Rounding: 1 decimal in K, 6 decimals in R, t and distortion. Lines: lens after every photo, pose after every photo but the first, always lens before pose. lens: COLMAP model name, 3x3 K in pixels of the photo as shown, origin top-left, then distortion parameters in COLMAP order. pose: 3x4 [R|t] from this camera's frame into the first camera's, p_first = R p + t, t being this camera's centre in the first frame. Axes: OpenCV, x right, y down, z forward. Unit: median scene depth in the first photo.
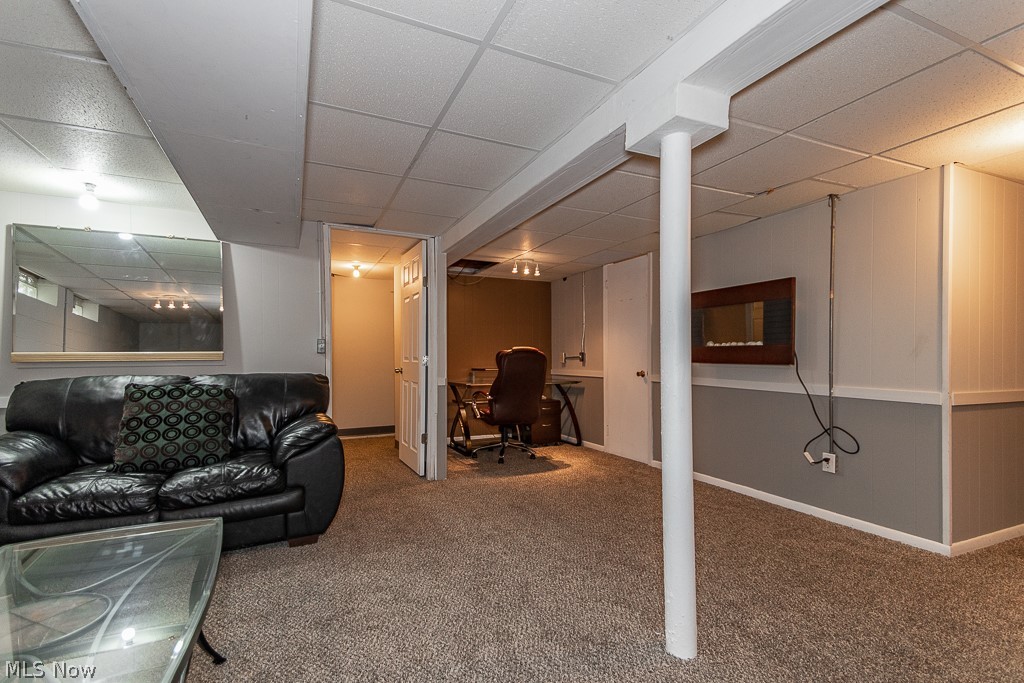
lens RADIAL K [[474.7, 0, 512.9], [0, 474.7, 358.8], [0, 0, 1]] dist [0.056161, -0.000570]
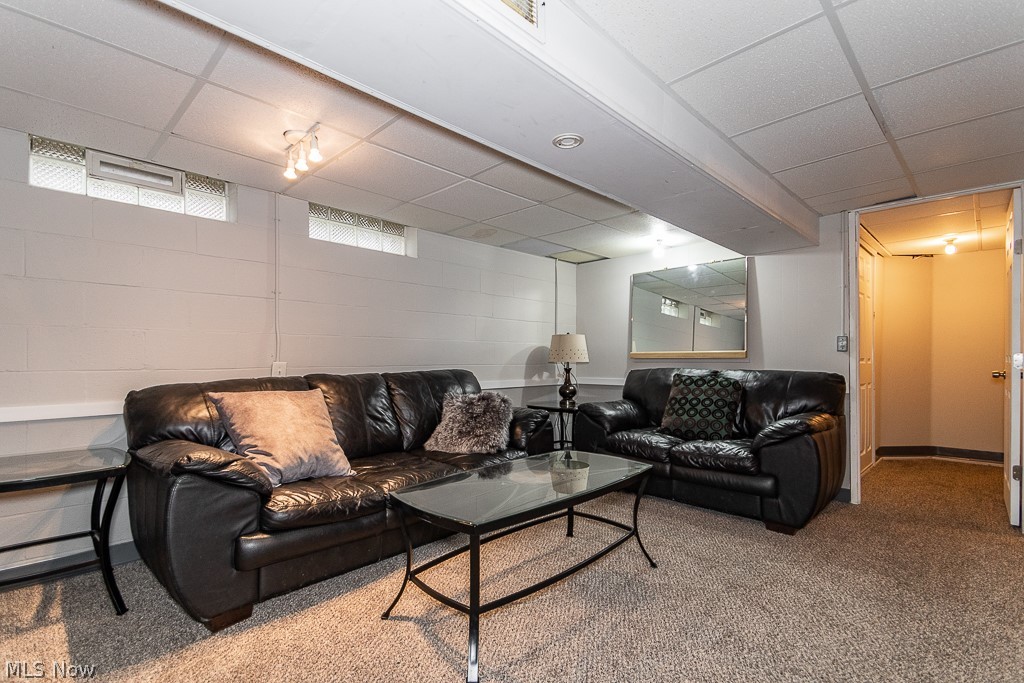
lens RADIAL K [[474.7, 0, 512.9], [0, 474.7, 358.8], [0, 0, 1]] dist [0.056161, -0.000570]
pose [[0.353916, 0.009178, -0.935232, 0.342344], [-0.006424, 0.999952, 0.007382, 0.000570], [0.935255, 0.003395, 0.353958, 0.070744]]
